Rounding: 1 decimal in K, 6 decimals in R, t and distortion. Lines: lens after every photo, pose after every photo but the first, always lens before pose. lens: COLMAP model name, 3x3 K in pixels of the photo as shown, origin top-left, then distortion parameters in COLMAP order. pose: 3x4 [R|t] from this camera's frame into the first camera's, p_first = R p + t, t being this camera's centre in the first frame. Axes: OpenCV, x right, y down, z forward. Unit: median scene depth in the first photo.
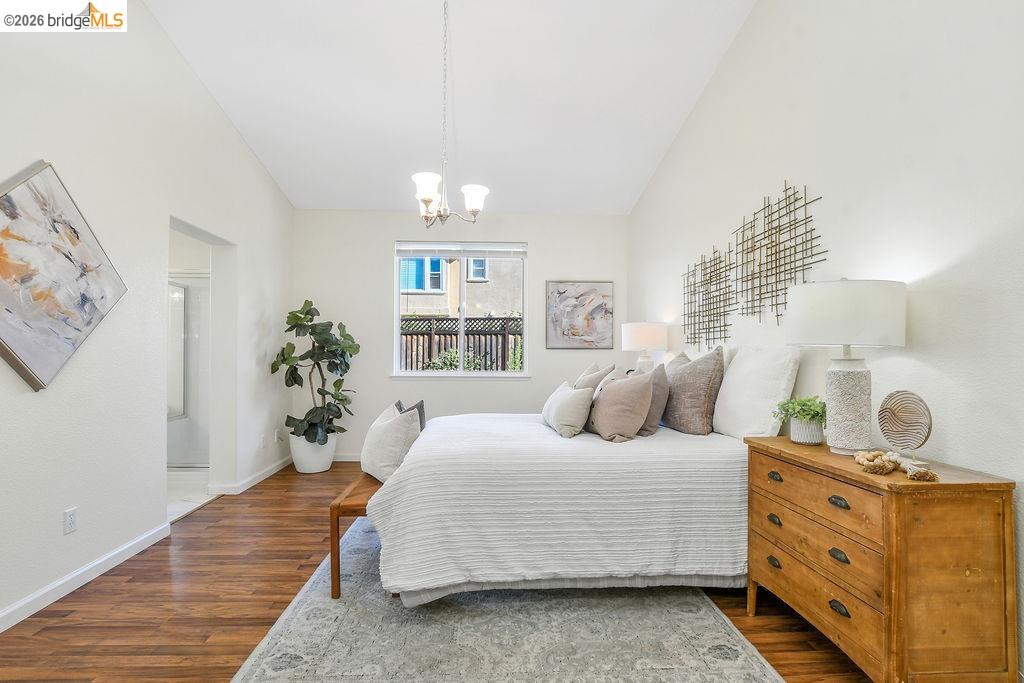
lens RADIAL K [[486.1, 0, 512.8], [0, 486.1, 342.8], [0, 0, 1]] dist [-0.030254, 0.002457]
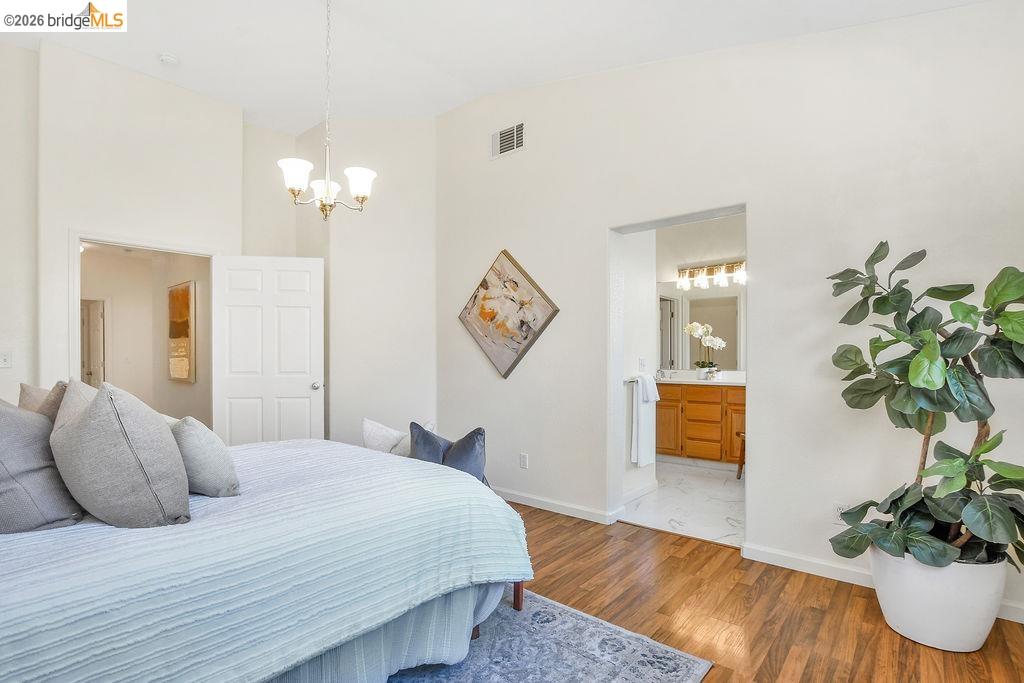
lens RADIAL K [[486.1, 0, 497.6], [0, 486.1, 358.1], [0, 0, 1]] dist [-0.030254, 0.002457]
pose [[-0.704194, 0.003468, -0.710000, 0.312334], [0.016621, 0.999795, -0.011601, 0.042938], [0.709813, -0.019970, -0.704107, 2.143492]]
